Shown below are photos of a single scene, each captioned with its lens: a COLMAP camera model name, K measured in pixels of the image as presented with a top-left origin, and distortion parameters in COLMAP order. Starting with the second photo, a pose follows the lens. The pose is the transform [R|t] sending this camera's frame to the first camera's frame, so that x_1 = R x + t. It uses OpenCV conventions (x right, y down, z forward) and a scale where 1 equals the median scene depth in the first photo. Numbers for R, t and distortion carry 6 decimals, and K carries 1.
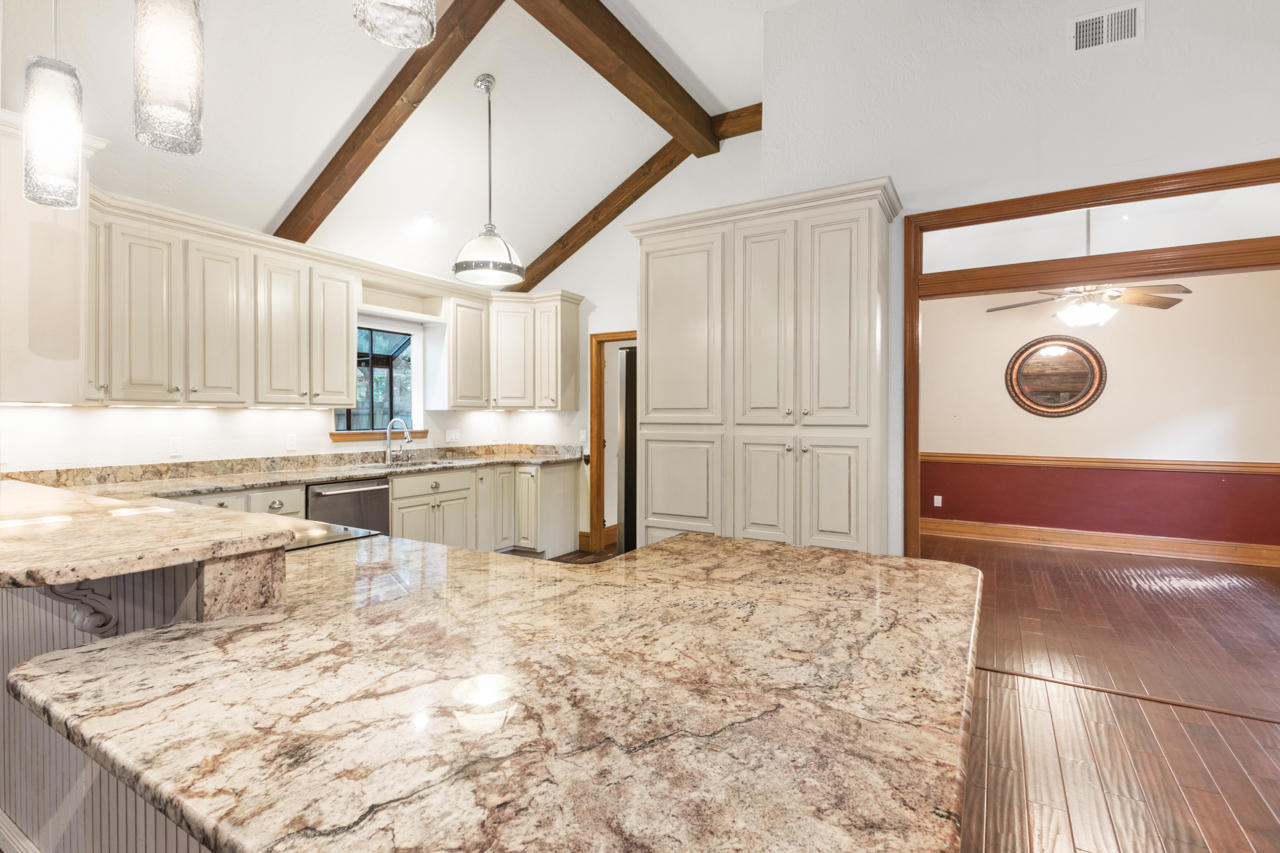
lens RADIAL K [[600.9, 0, 634.5], [0, 600.9, 408.6], [0, 0, 1]] dist [0.002794, 0.000374]
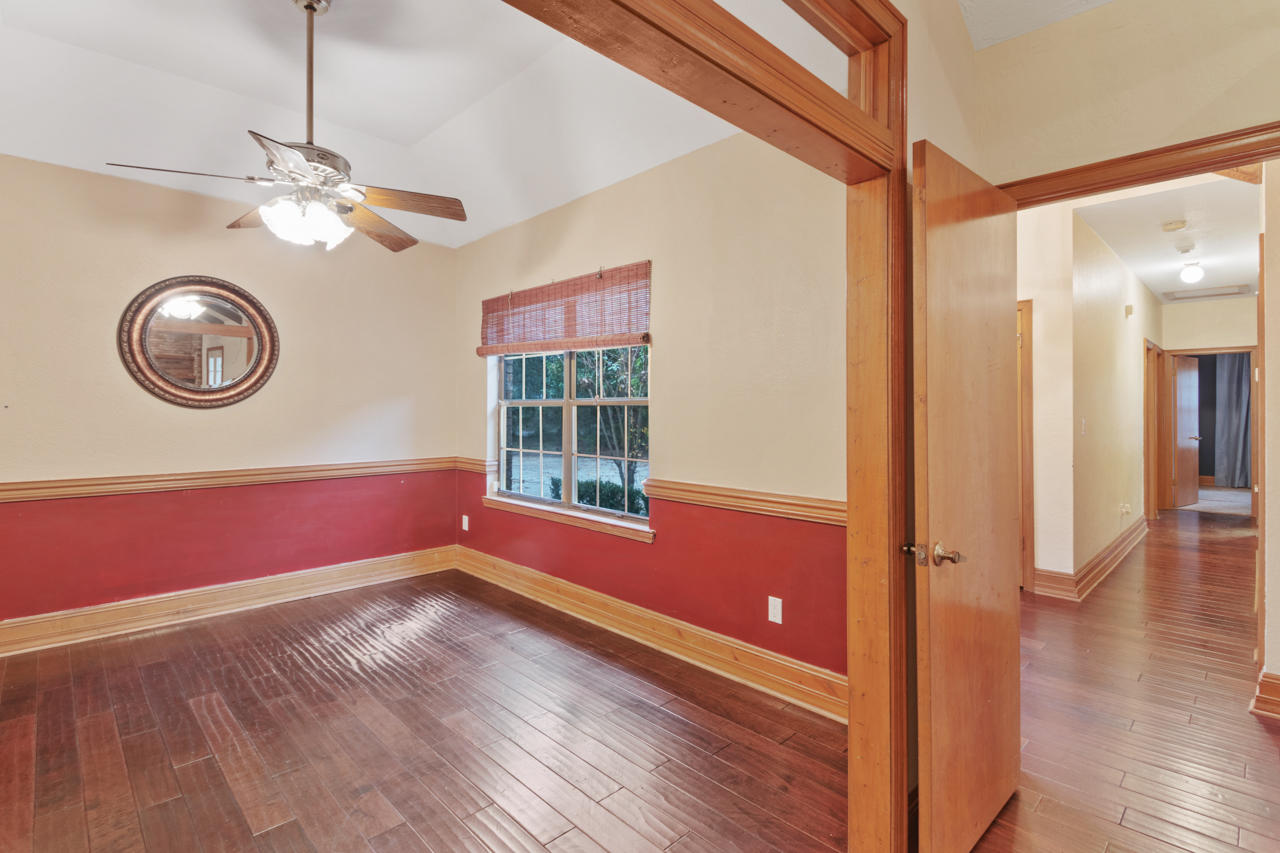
lens RADIAL K [[600.9, 0, 634.5], [0, 600.9, 408.6], [0, 0, 1]] dist [0.002794, 0.000374]
pose [[0.251740, -0.004760, 0.967783, 0.158744], [-0.010093, 0.999921, 0.007543, 0.003873], [-0.967742, -0.011667, 0.251672, 0.314741]]
